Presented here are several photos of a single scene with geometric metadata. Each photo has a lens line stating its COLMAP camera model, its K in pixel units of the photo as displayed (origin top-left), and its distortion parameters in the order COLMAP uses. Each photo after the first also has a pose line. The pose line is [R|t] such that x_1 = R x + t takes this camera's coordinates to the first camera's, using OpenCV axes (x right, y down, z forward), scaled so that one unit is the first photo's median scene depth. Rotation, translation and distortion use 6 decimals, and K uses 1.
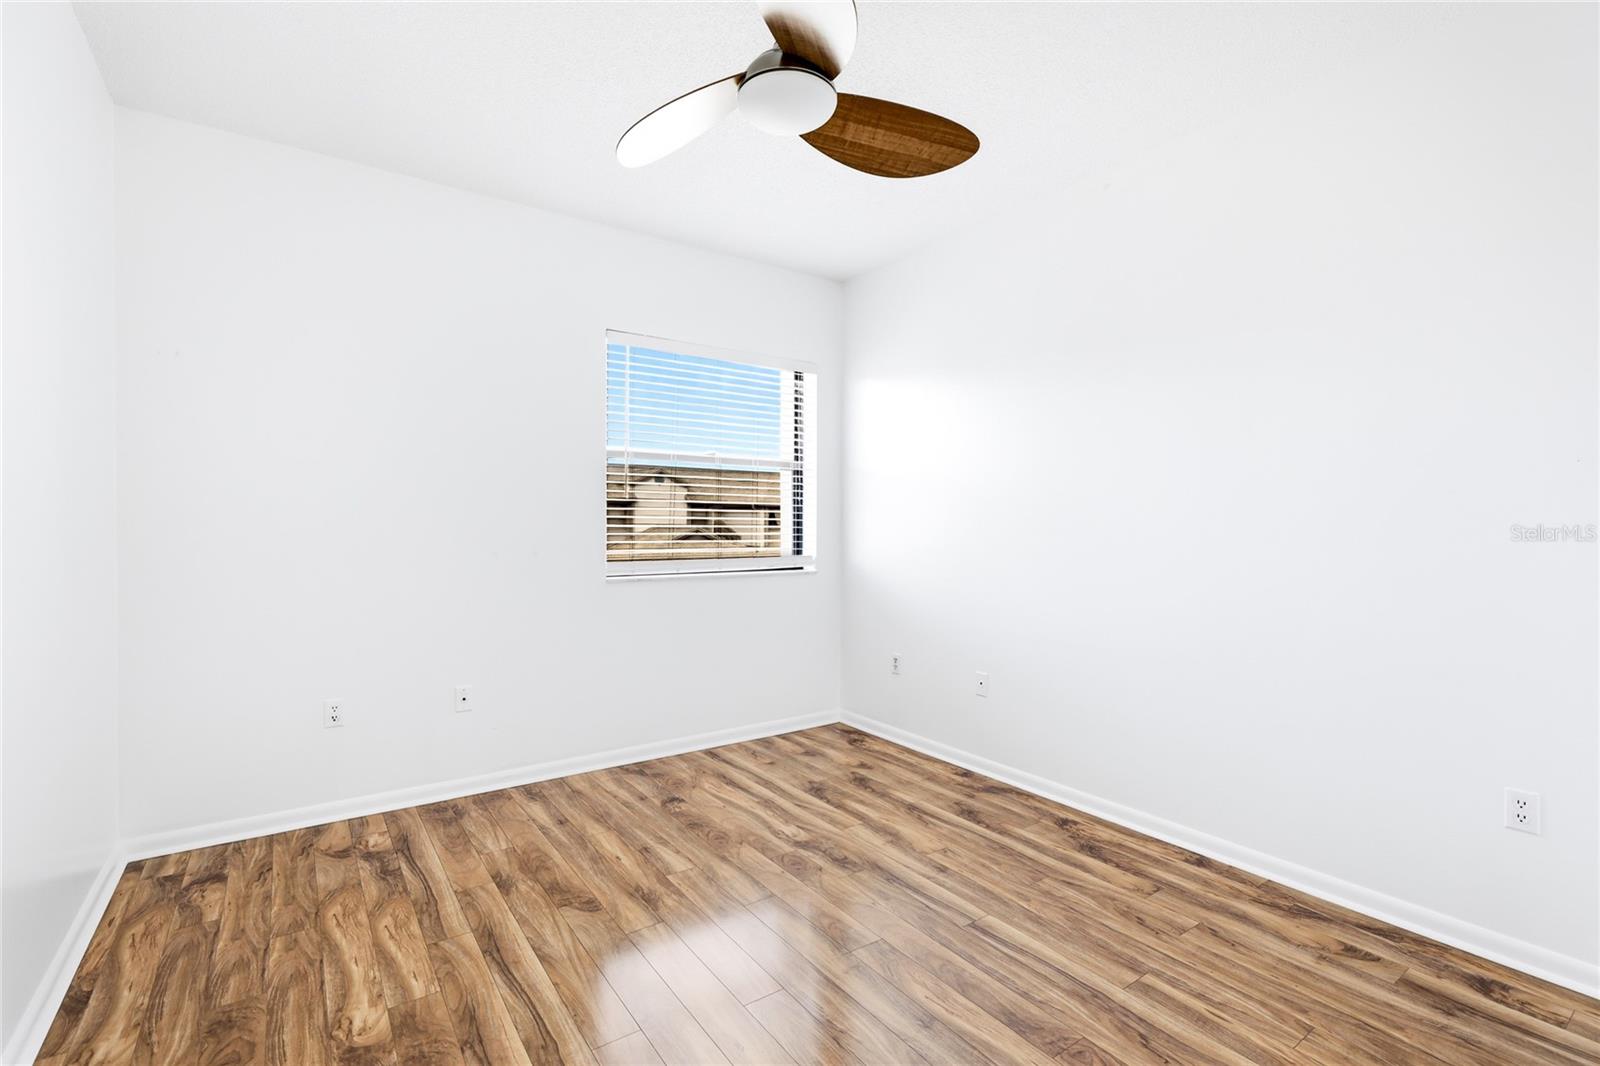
lens RADIAL K [[717.2, 0, 799.5], [0, 717.2, 529.2], [0, 0, 1]] dist [-0.000611, 0.001335]
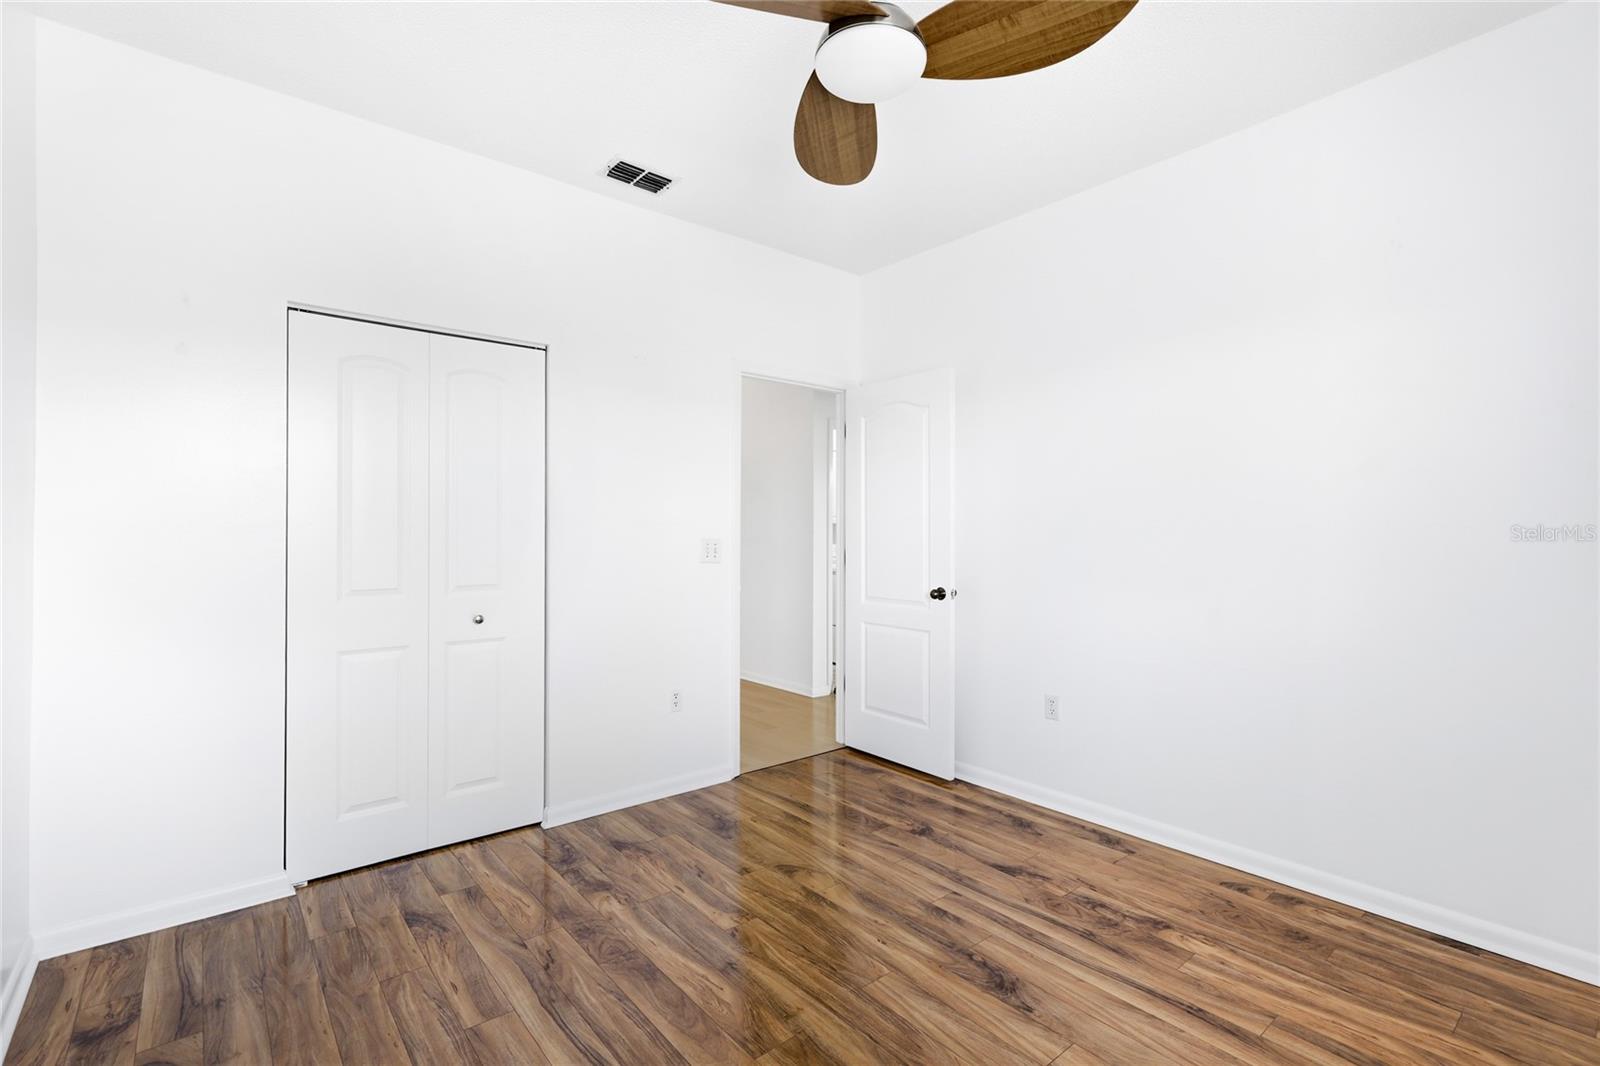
lens RADIAL K [[717.2, 0, 800.6], [0, 717.2, 531.2], [0, 0, 1]] dist [-0.000611, 0.001335]
pose [[-0.996776, -0.005403, -0.080057, 0.149005], [-0.005940, 0.999961, 0.006467, -0.014075], [0.080019, 0.006922, -0.996769, 2.015341]]
